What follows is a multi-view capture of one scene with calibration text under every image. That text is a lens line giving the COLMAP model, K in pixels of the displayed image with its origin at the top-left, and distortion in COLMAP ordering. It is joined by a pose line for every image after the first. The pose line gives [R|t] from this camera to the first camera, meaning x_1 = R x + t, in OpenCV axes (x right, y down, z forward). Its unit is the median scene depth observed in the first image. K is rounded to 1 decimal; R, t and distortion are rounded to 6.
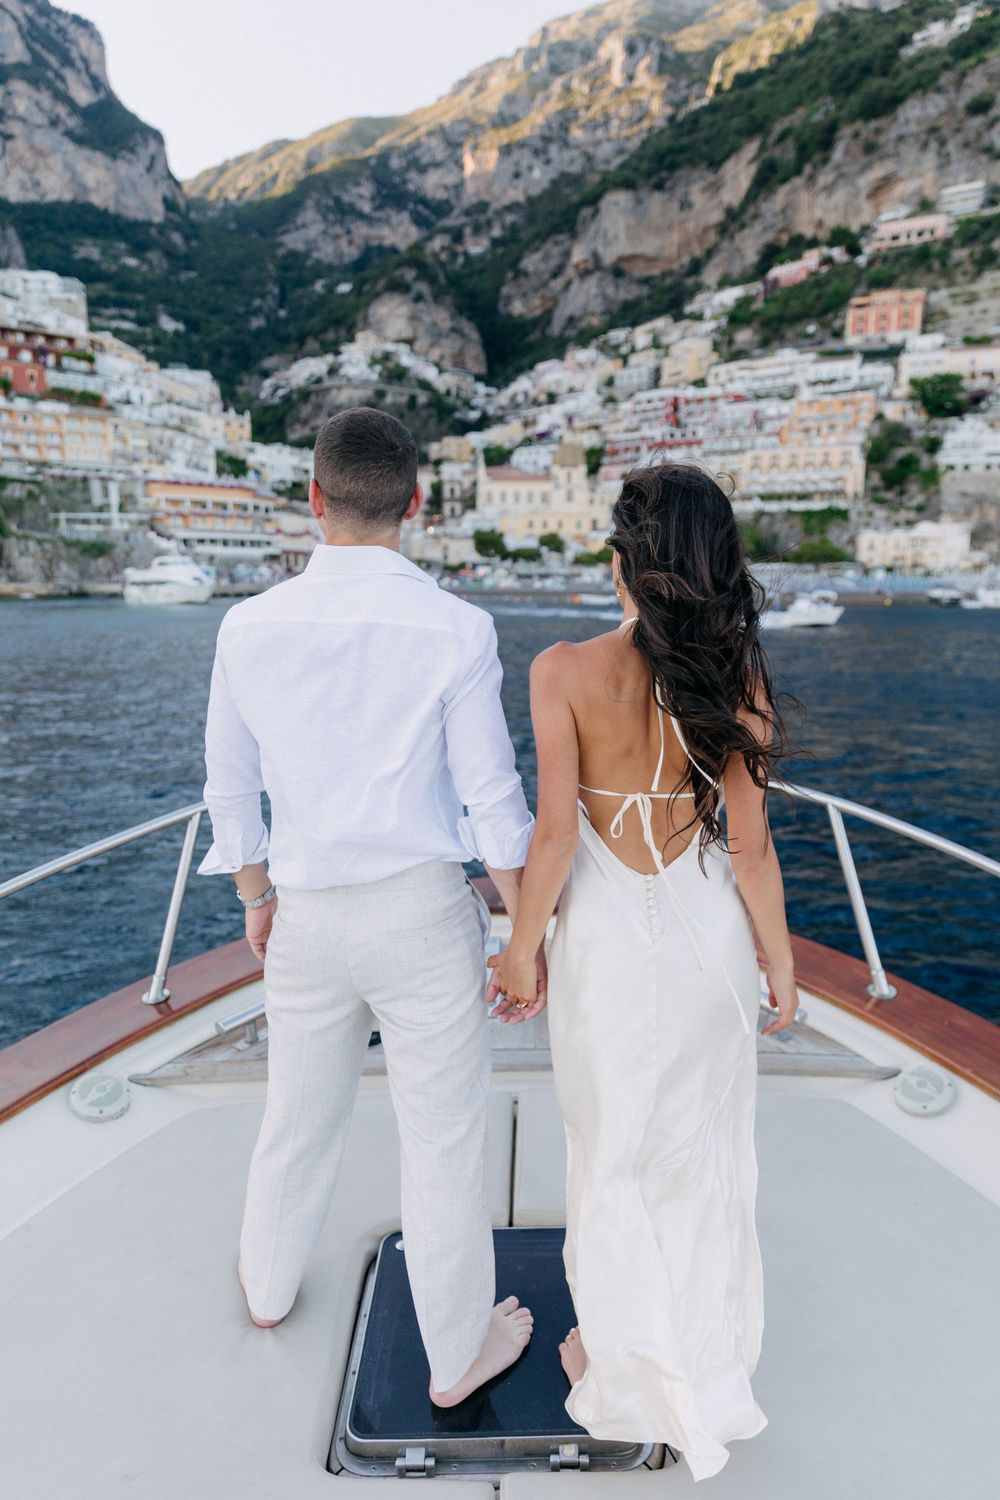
lens RADIAL K [[1082.1, 0, 505.0], [0, 1082.1, 830.0], [0, 0, 1]] dist [0.001082, 0.005672]
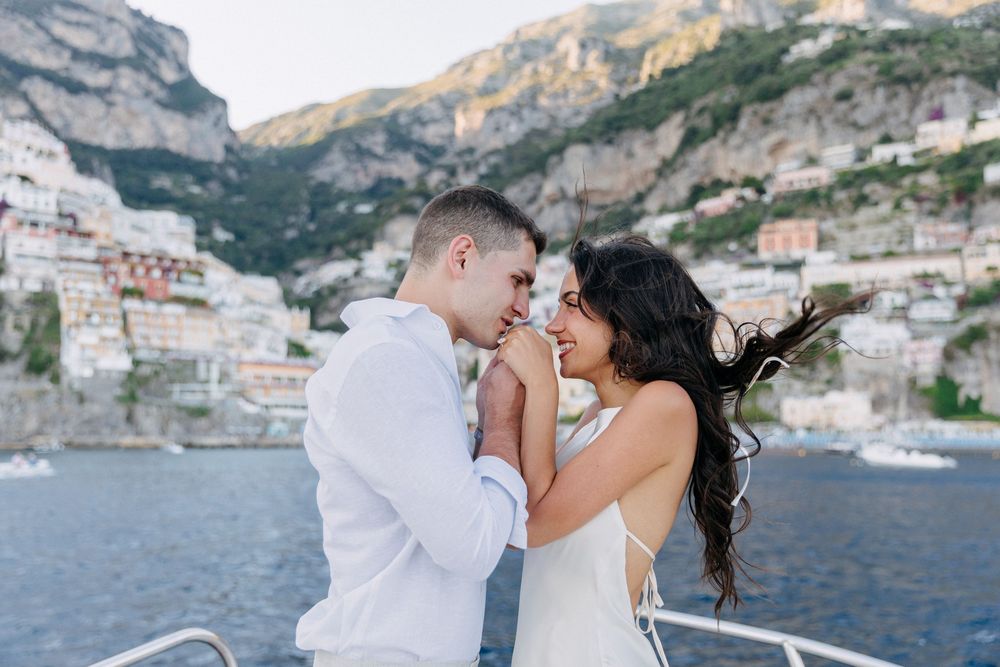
lens RADIAL K [[1025.4, 0, 500.0], [0, 1025.4, 333.5], [0, 0, 1]] dist [0.015085, 0.005660]
pose [[0.999625, 0.005613, 0.026802, -0.021884], [0.003312, 0.946802, -0.321799, 0.023056], [-0.027182, 0.321767, 0.946429, -0.096178]]
